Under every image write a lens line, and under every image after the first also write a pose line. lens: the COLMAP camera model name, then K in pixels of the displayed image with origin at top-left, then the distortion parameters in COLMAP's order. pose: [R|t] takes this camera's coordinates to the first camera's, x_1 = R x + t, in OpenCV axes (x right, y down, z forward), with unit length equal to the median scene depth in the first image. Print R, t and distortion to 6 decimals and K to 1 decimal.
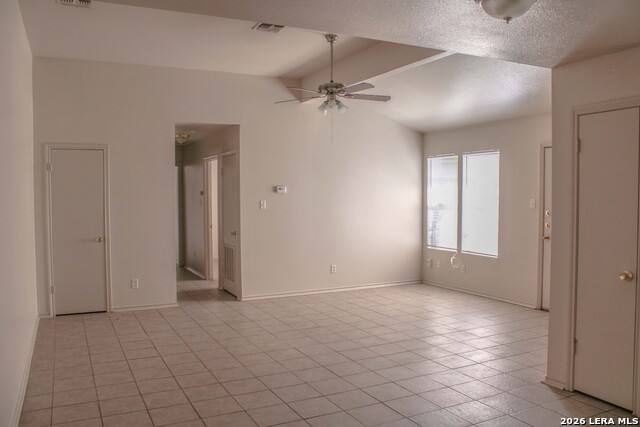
lens RADIAL K [[530.0, 0, 320.2], [0, 530.0, 214.0], [0, 0, 1]] dist [-0.153834, 0.122172]
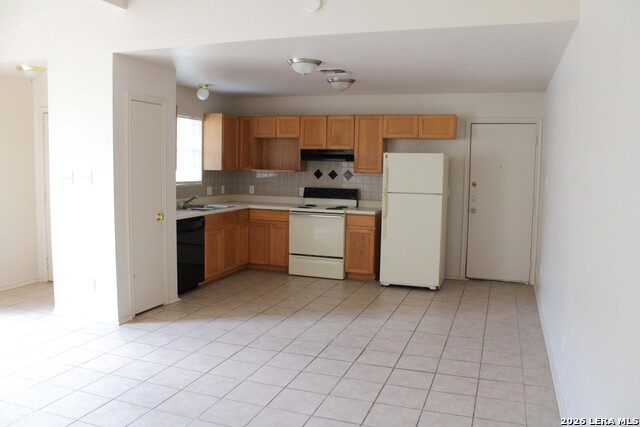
lens RADIAL K [[530.0, 0, 313.5], [0, 530.0, 213.8], [0, 0, 1]] dist [-0.153834, 0.122172]
pose [[-0.675124, -0.077171, 0.733657, -0.704122], [0.017540, 0.992553, 0.120543, -0.054578], [-0.737496, 0.094250, -0.668743, 1.432336]]
